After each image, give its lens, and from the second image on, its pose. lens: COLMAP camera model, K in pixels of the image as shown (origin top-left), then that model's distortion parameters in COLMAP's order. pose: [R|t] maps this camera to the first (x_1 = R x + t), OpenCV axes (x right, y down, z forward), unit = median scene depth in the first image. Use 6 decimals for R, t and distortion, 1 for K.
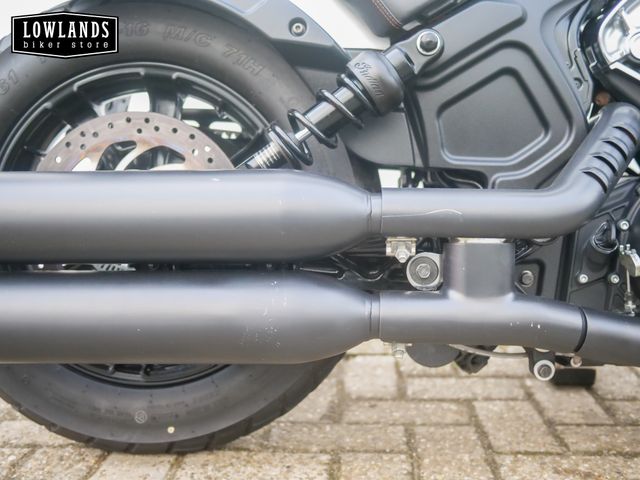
lens RADIAL K [[738.0, 0, 320.0], [0, 738.0, 240.0], [0, 0, 1]] dist [-0.013548, 0.001119]
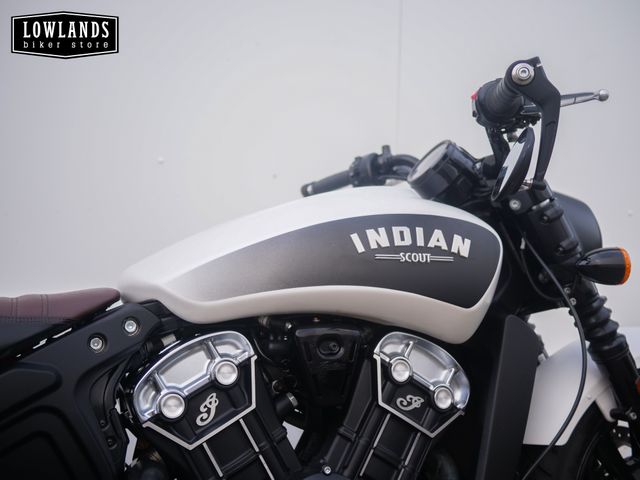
lens RADIAL K [[738.0, 0, 320.0], [0, 738.0, 240.0], [0, 0, 1]] dist [-0.013548, 0.001119]
pose [[0.896715, 0.082182, 0.434912, 0.136712], [0.020870, 0.973667, -0.227017, -0.249653], [-0.442116, 0.212646, 0.871387, -0.110551]]
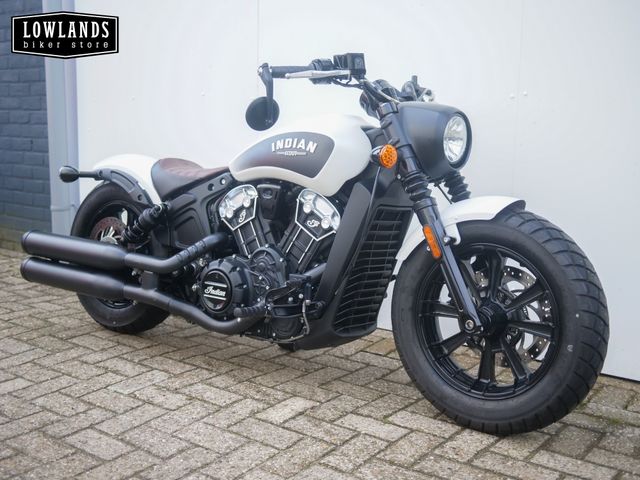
lens RADIAL K [[738.0, 0, 320.0], [0, 738.0, 240.0], [0, 0, 1]] dist [-0.013548, 0.001119]
pose [[0.828504, 0.111878, -0.548693, 2.272462], [-0.124062, 0.992162, 0.014972, -0.245967], [0.546067, 0.055668, 0.835890, -1.157838]]
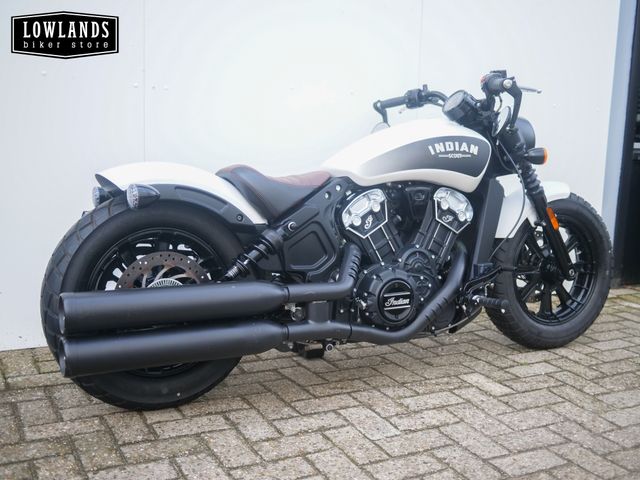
lens RADIAL K [[738.0, 0, 320.0], [0, 738.0, 240.0], [0, 0, 1]] dist [-0.013548, 0.001119]
pose [[0.856370, -0.033479, 0.515275, -1.033550], [0.039508, 0.999219, -0.000738, -0.197293], [-0.514848, 0.020989, 0.857024, -1.193065]]
